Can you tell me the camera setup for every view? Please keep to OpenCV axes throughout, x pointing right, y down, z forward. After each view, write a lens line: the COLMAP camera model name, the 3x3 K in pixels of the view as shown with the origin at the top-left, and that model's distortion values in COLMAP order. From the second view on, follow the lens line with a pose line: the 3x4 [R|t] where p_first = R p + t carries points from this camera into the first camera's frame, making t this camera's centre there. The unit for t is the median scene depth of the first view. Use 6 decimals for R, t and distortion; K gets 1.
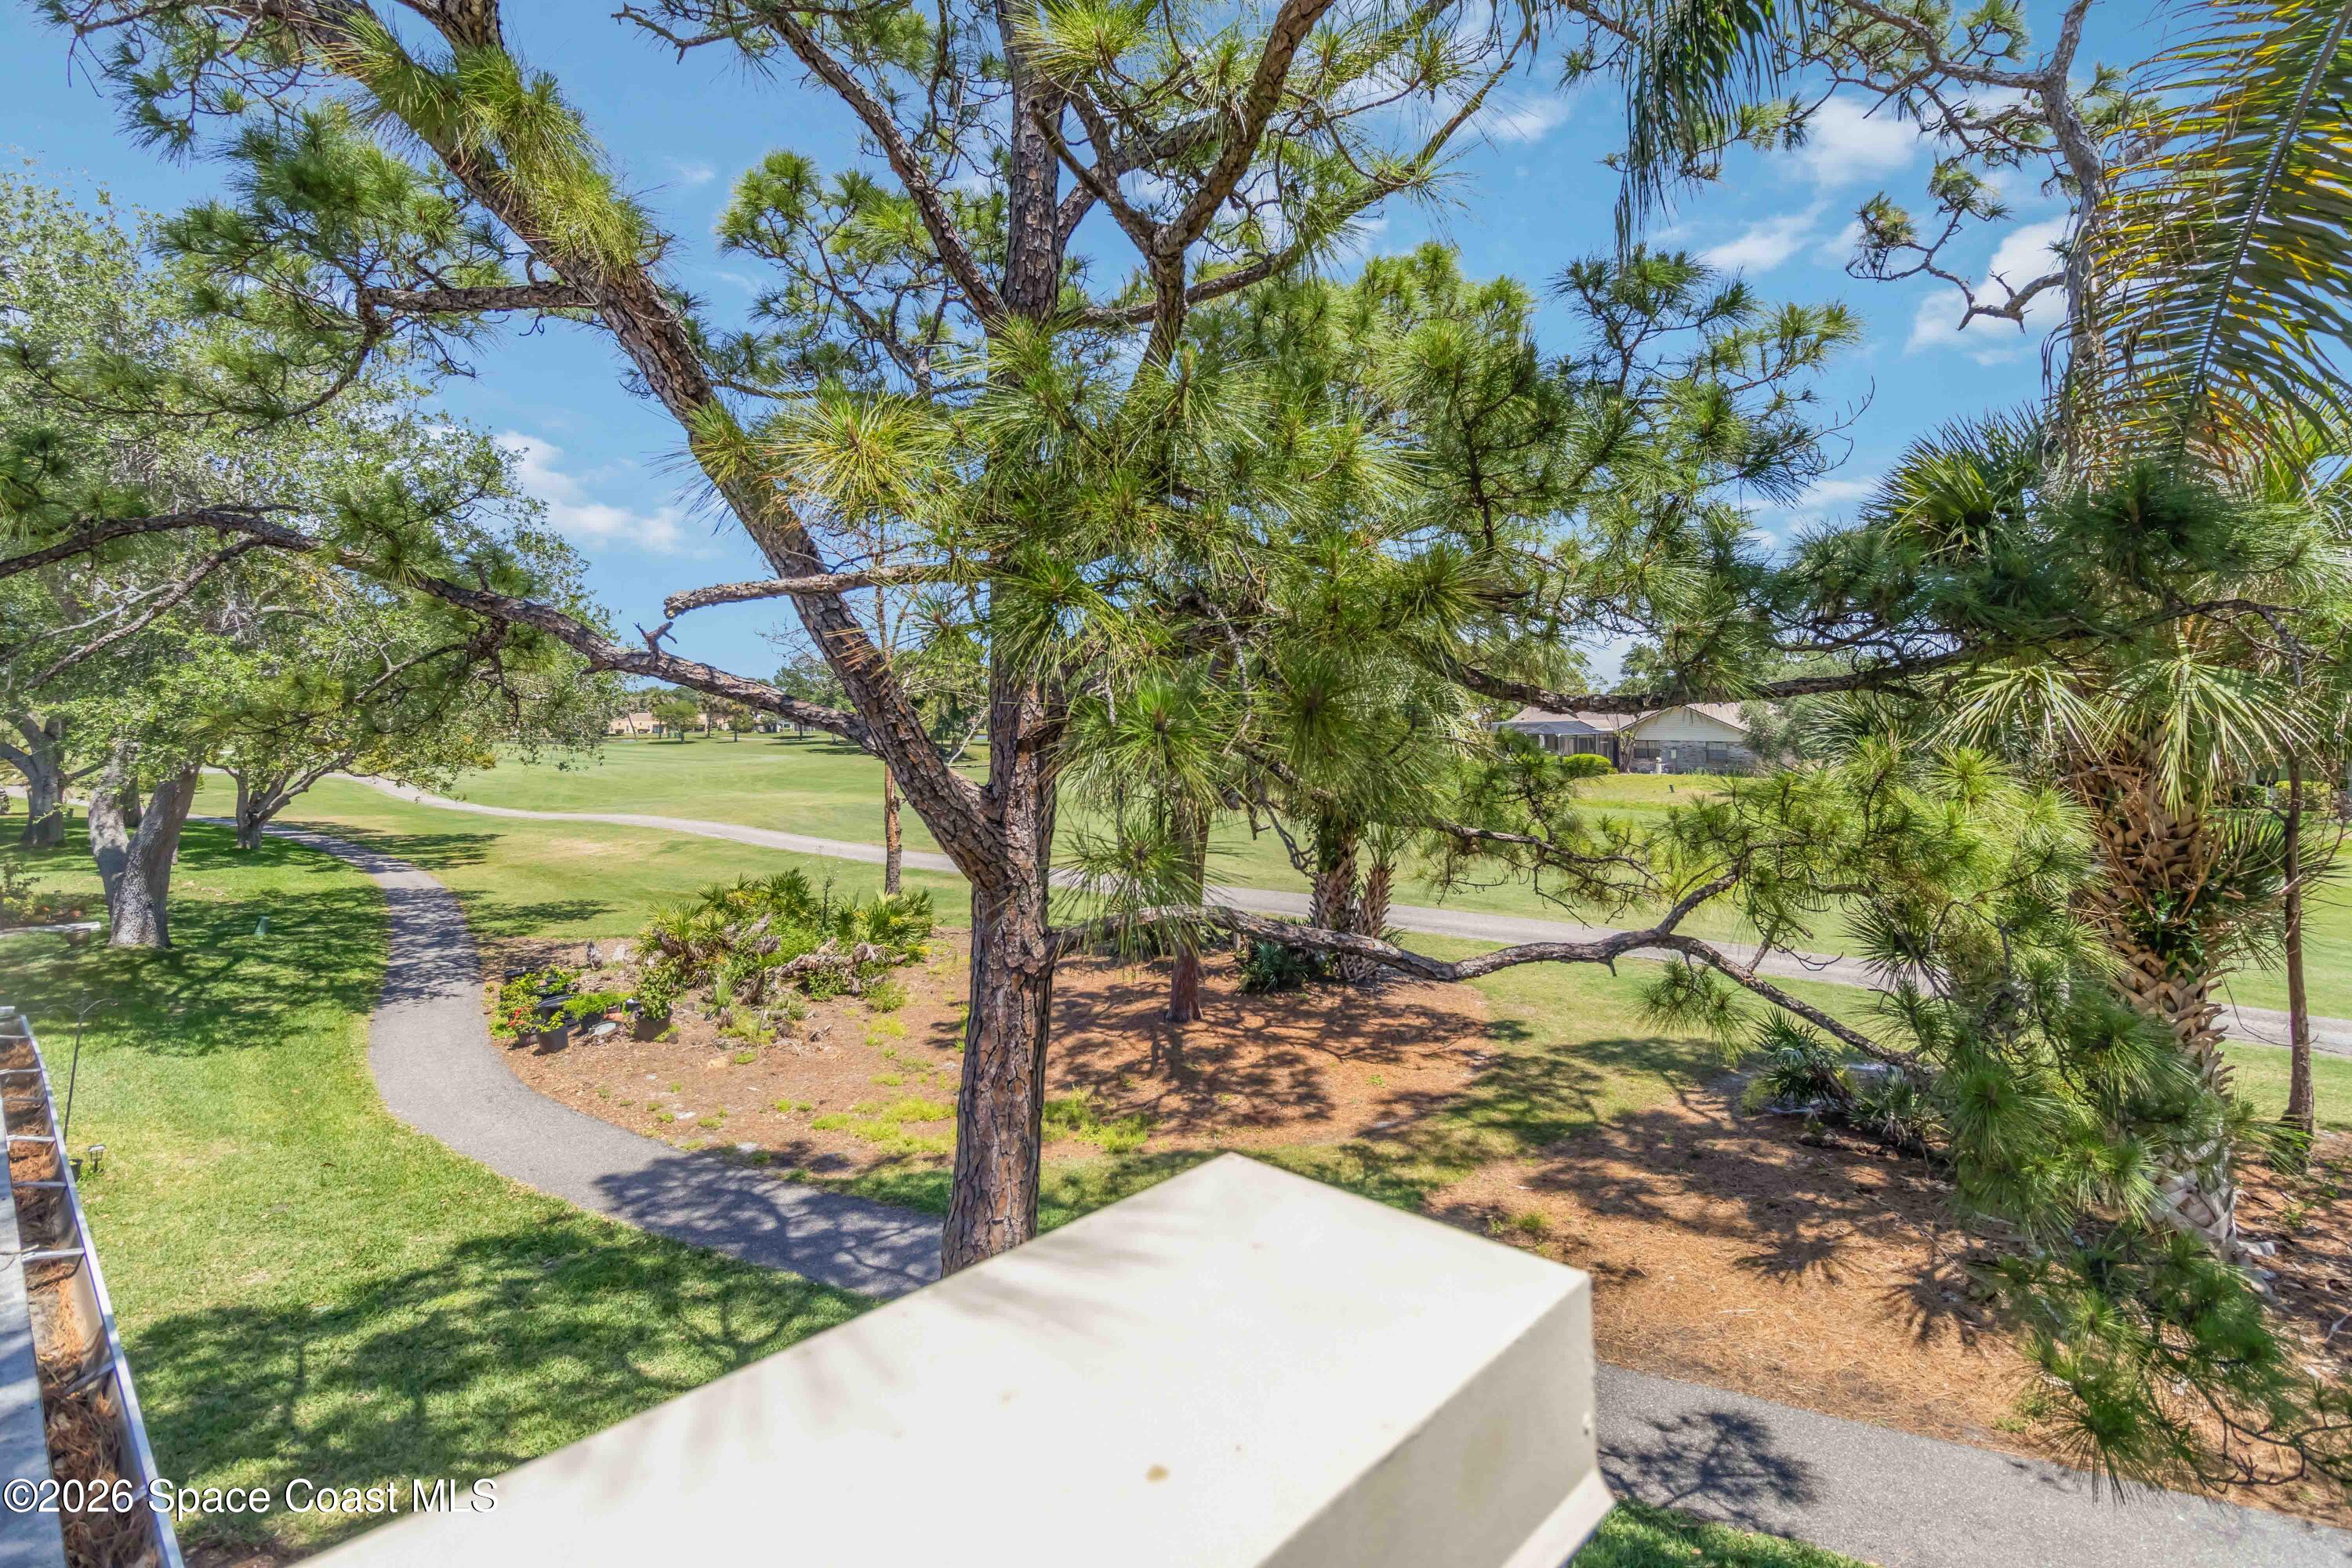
lens RADIAL K [[1104.3, 0, 1173.3], [0, 1104.3, 767.4], [0, 0, 1]] dist [0.004562, 0.000191]
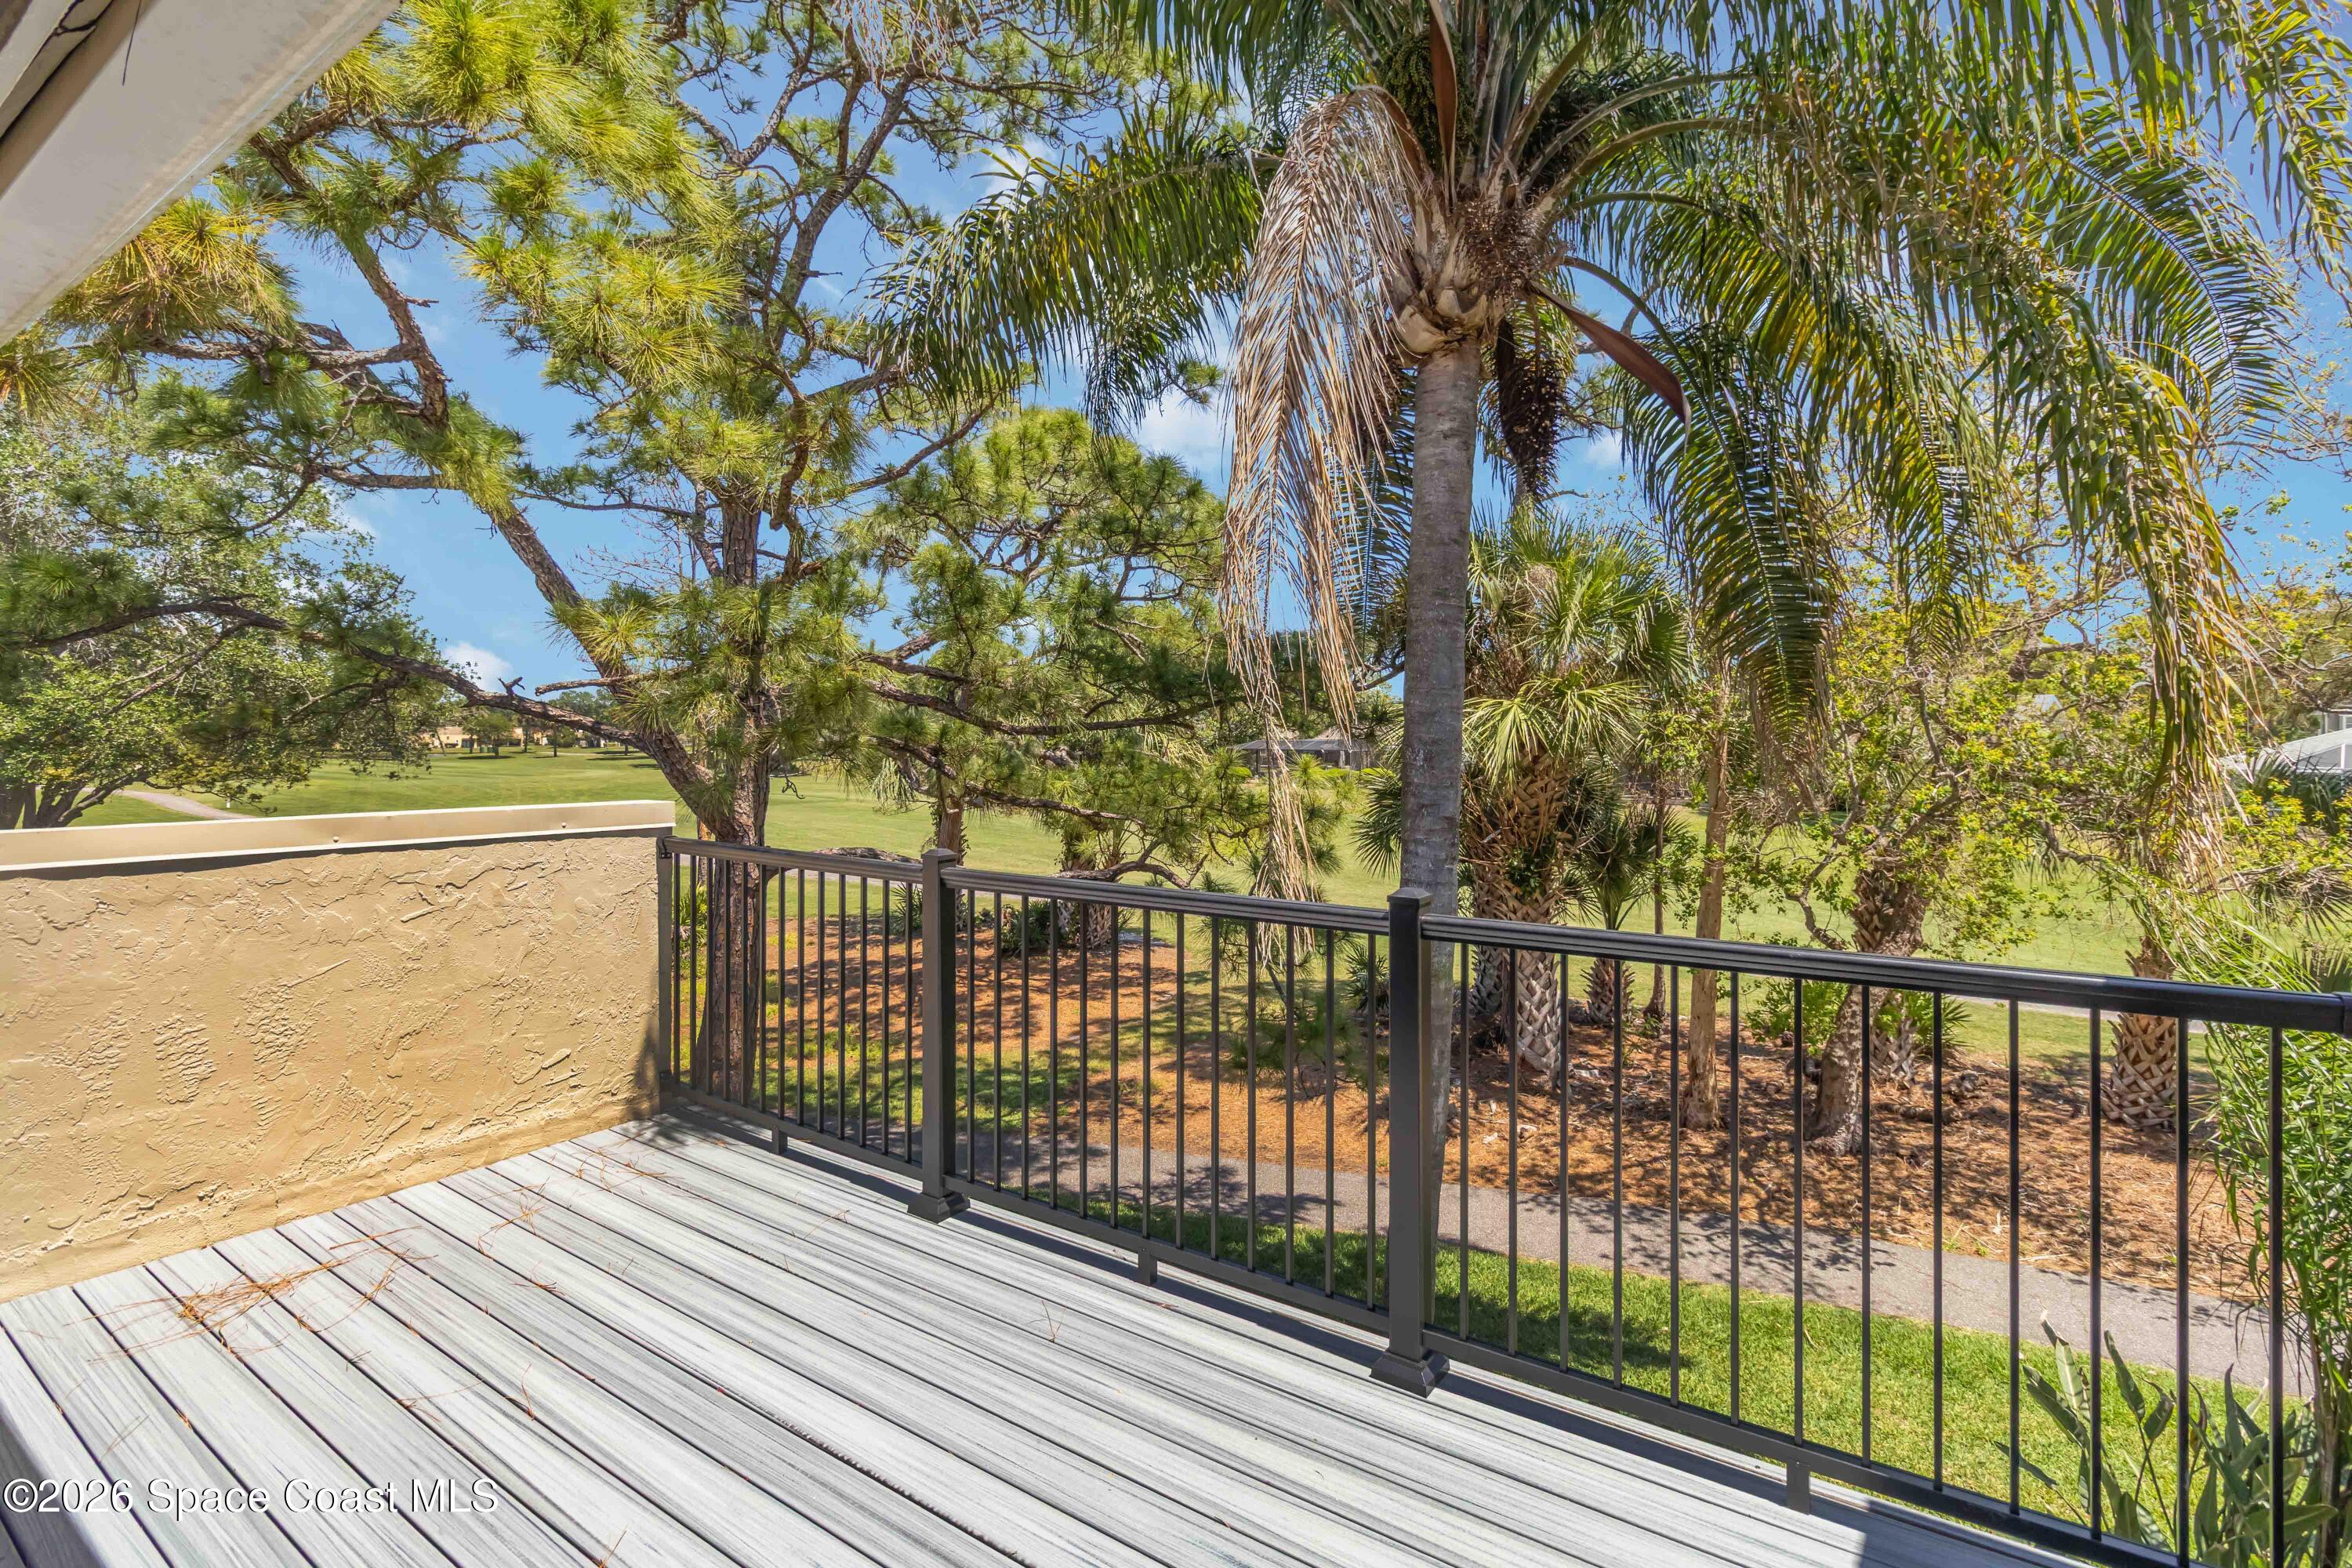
lens RADIAL K [[1104.3, 0, 1182.7], [0, 1104.3, 796.8], [0, 0, 1]] dist [0.004562, 0.000191]
pose [[0.990352, -0.002275, 0.138554, 0.120456], [0.000753, 0.999939, 0.011041, 0.012574], [-0.138571, -0.010830, 0.990293, -0.315166]]
